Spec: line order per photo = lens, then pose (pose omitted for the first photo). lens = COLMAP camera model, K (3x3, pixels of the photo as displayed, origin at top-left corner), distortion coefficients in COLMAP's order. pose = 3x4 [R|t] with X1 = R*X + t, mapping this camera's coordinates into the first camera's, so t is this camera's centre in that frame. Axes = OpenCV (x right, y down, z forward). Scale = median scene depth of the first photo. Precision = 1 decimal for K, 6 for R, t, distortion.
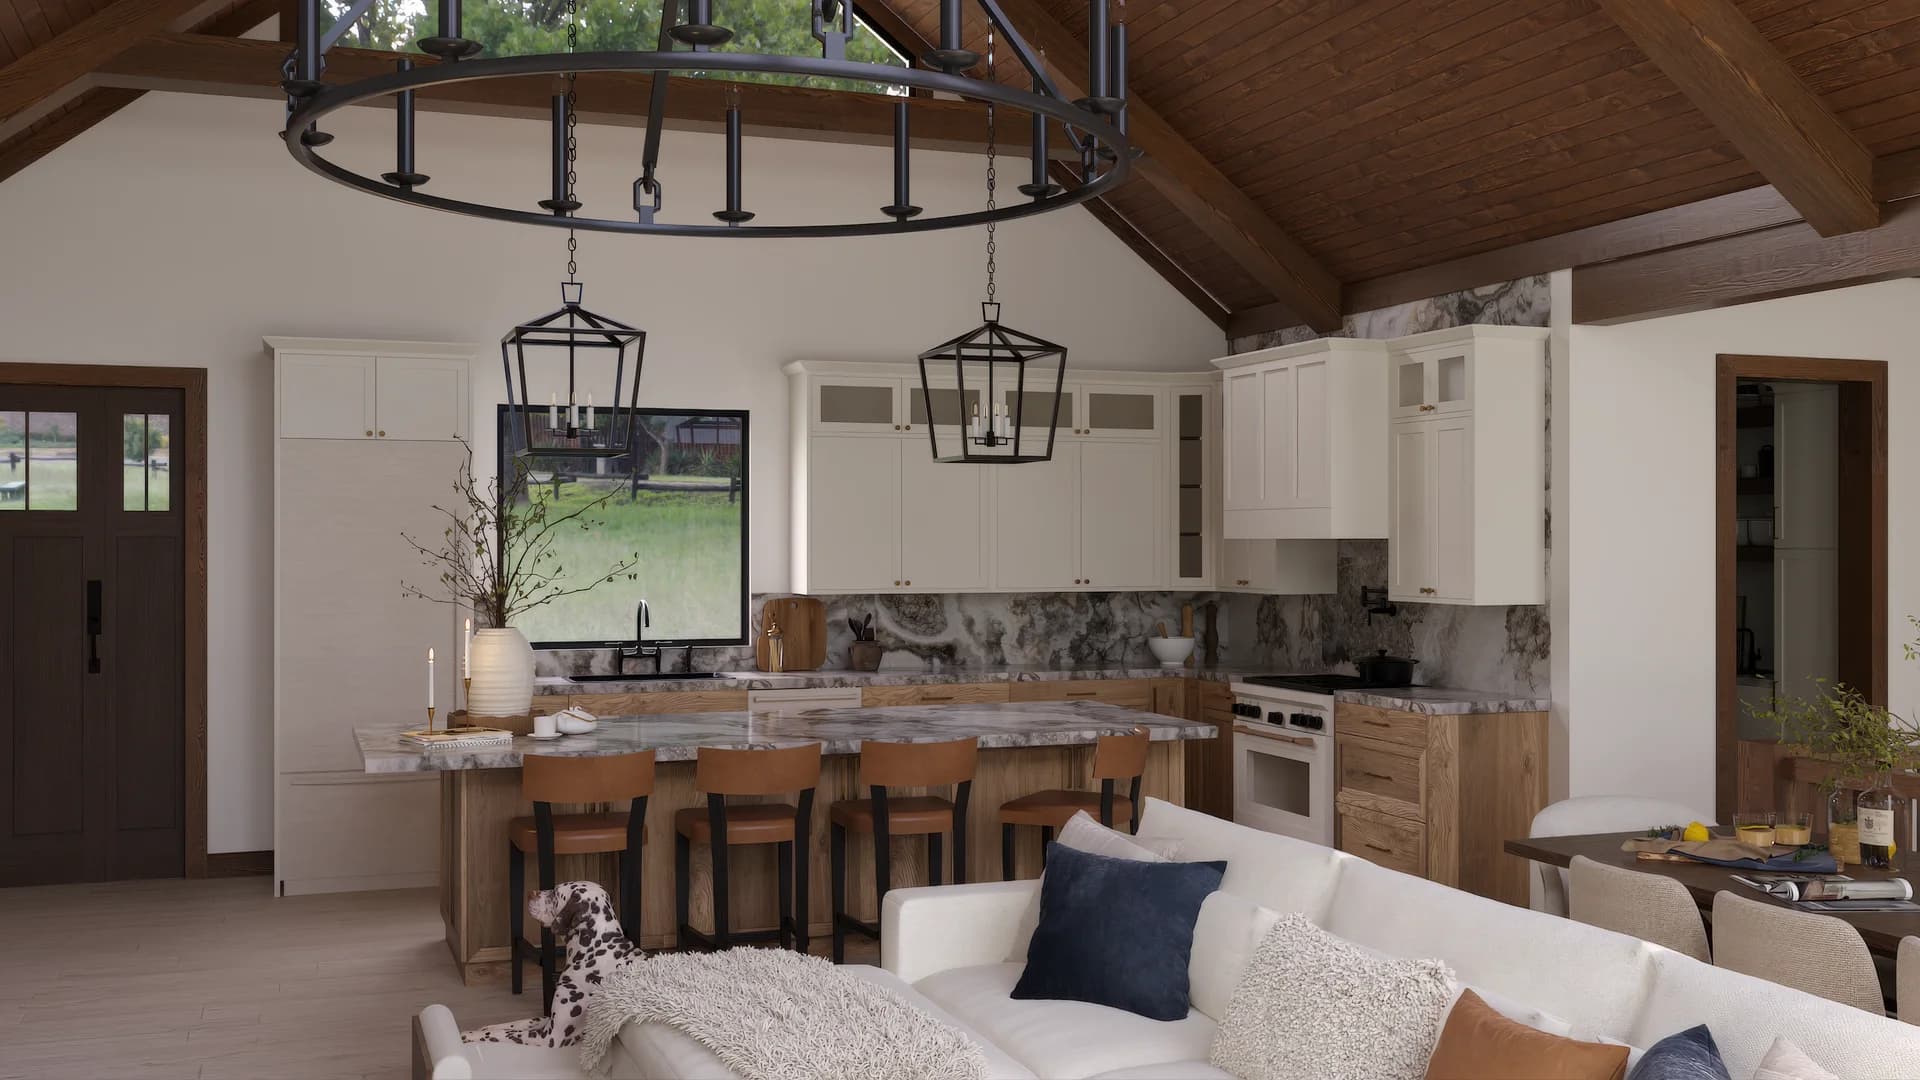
lens RADIAL K [[1850.2, 0, 958.9], [0, 1850.2, 539.6], [0, 0, 1]] dist [0.000921, 0.000000]
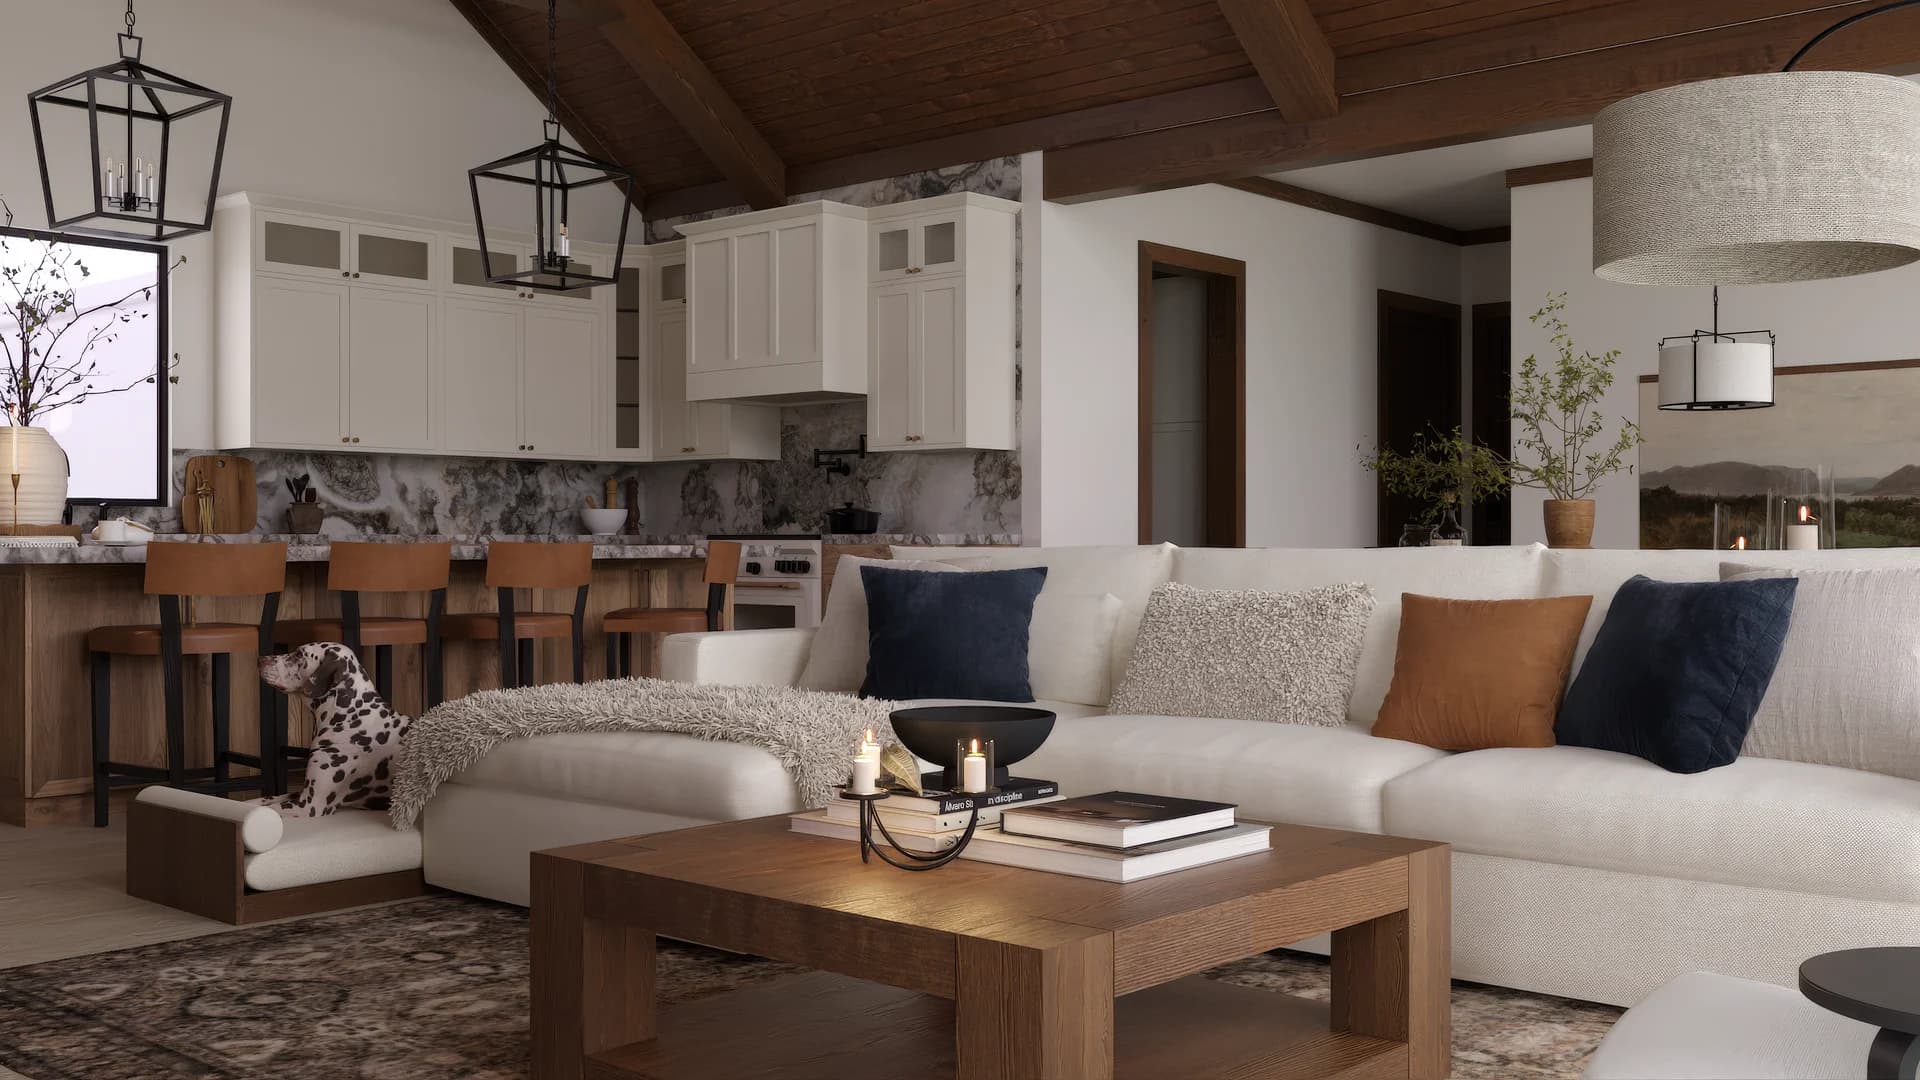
lens RADIAL K [[1850.2, 0, 964.3], [0, 1850.2, 542.7], [0, 0, 1]] dist [0.000921, 0.000000]
pose [[0.881951, -0.000946, 0.471340, -0.229627], [0.000313, 0.999999, 0.001421, 0.086016], [-0.471341, -0.001106, 0.881950, 0.025103]]
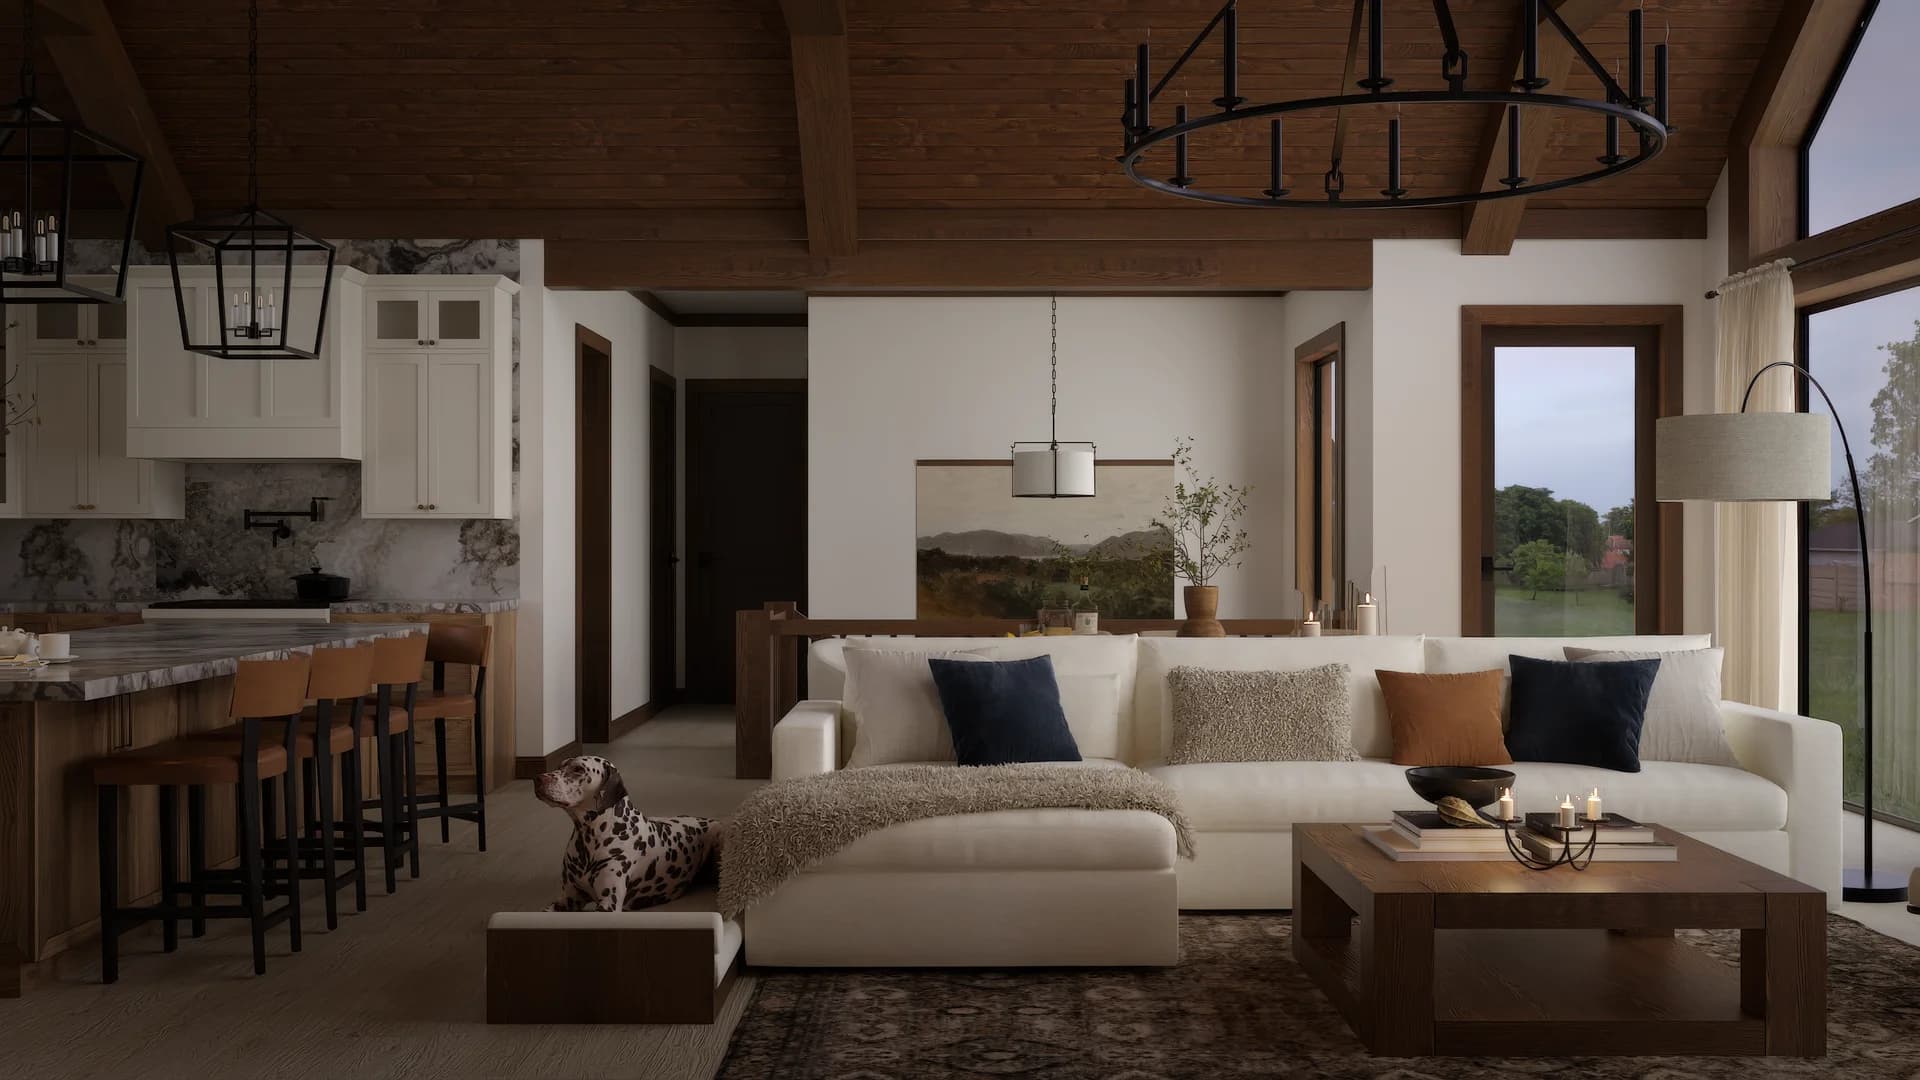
lens RADIAL K [[1850.2, 0, 962.3], [0, 1850.2, 545.3], [0, 0, 1]] dist [0.000921, 0.000000]
pose [[0.343346, -0.003172, 0.939204, -0.667901], [0.000061, 0.999994, 0.003355, 0.046012], [-0.939209, -0.001094, 0.343344, 0.311373]]
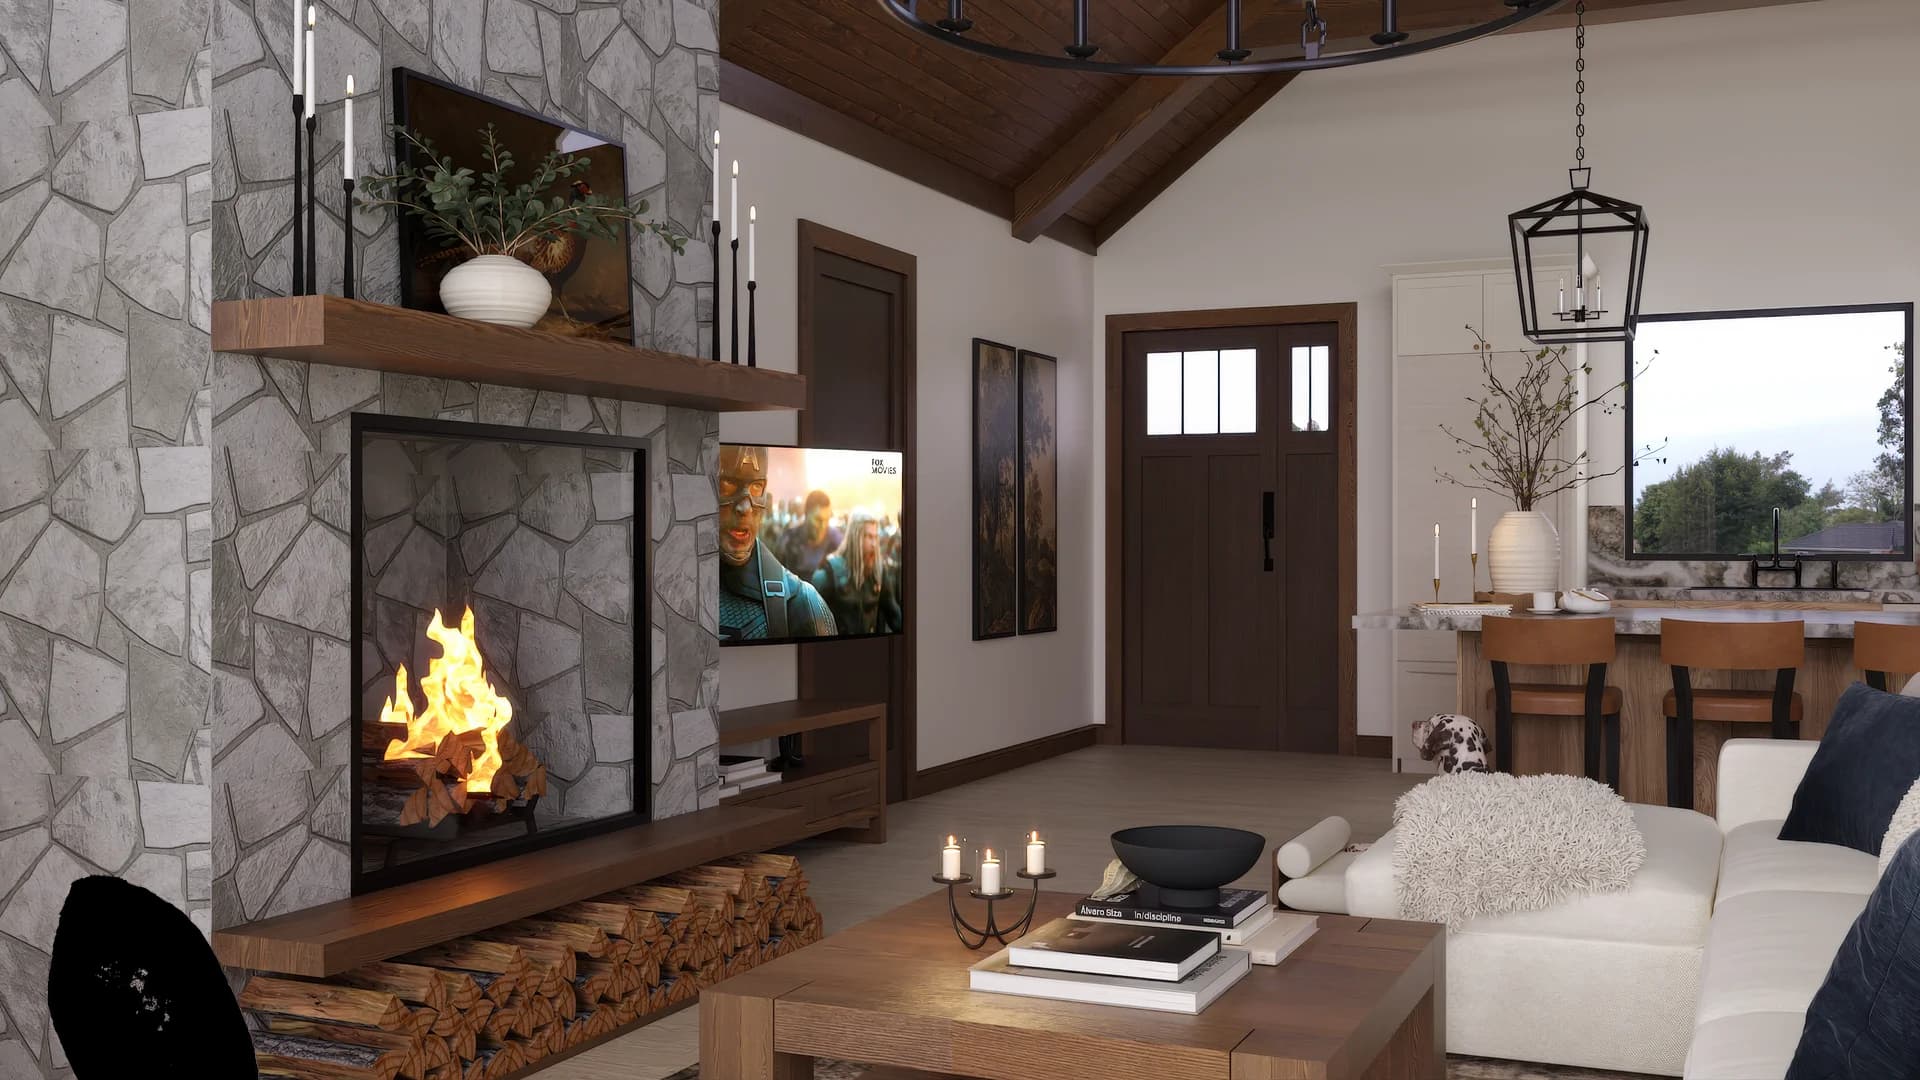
lens RADIAL K [[1850.2, 0, 956.0], [0, 1850.2, 542.1], [0, 0, 1]] dist [0.000921, 0.000000]
pose [[0.719066, 0.000750, -0.694941, 0.209432], [-0.000103, 1.000000, 0.000972, 0.054756], [0.694942, -0.000628, 0.719066, 0.026421]]
